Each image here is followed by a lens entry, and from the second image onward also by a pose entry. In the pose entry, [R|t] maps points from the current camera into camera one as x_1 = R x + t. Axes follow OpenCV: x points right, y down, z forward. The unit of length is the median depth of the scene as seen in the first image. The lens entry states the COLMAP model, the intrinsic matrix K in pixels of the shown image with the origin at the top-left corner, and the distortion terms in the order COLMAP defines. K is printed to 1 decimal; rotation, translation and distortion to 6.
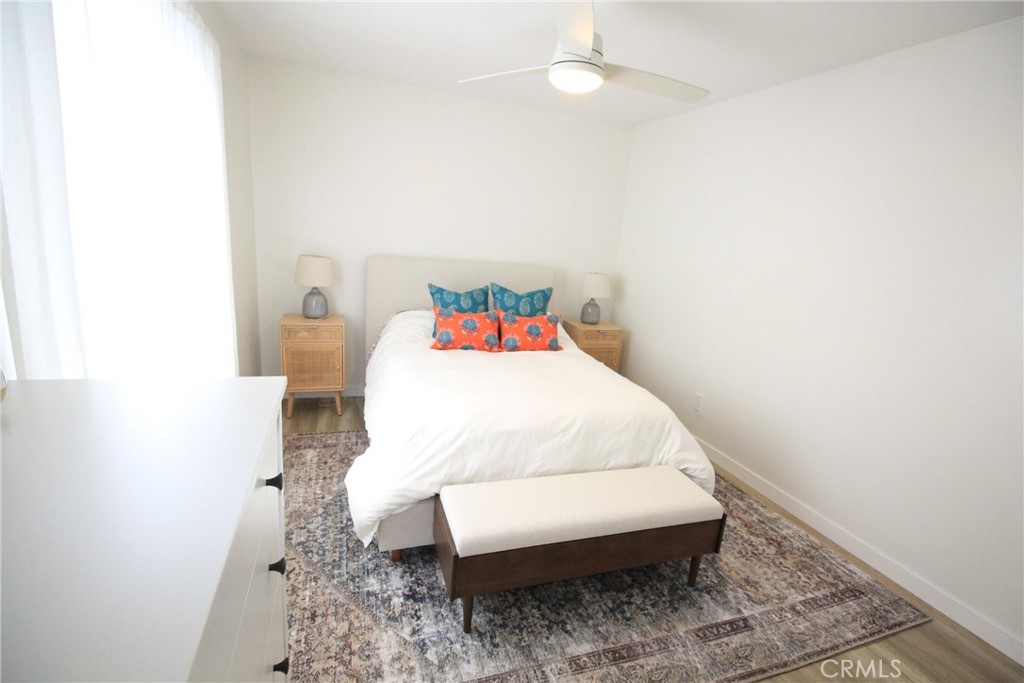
lens RADIAL K [[472.2, 0, 513.3], [0, 472.2, 342.3], [0, 0, 1]] dist [0.001049, -0.013554]
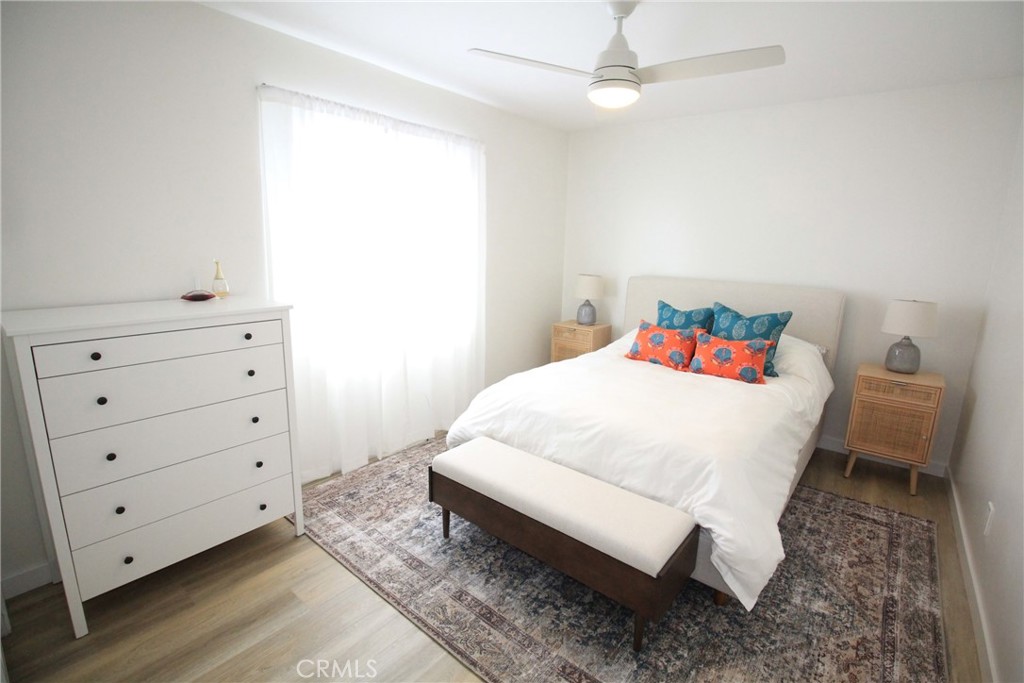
lens RADIAL K [[469.5, 0, 513.5], [0, 469.5, 336.1], [0, 0, 1]] dist [0.002291, -0.012723]
pose [[0.530496, 0.098743, -0.841917, 0.856501], [-0.174313, 0.984674, 0.005651, 0.007593], [0.829572, 0.143760, 0.539578, 0.284801]]
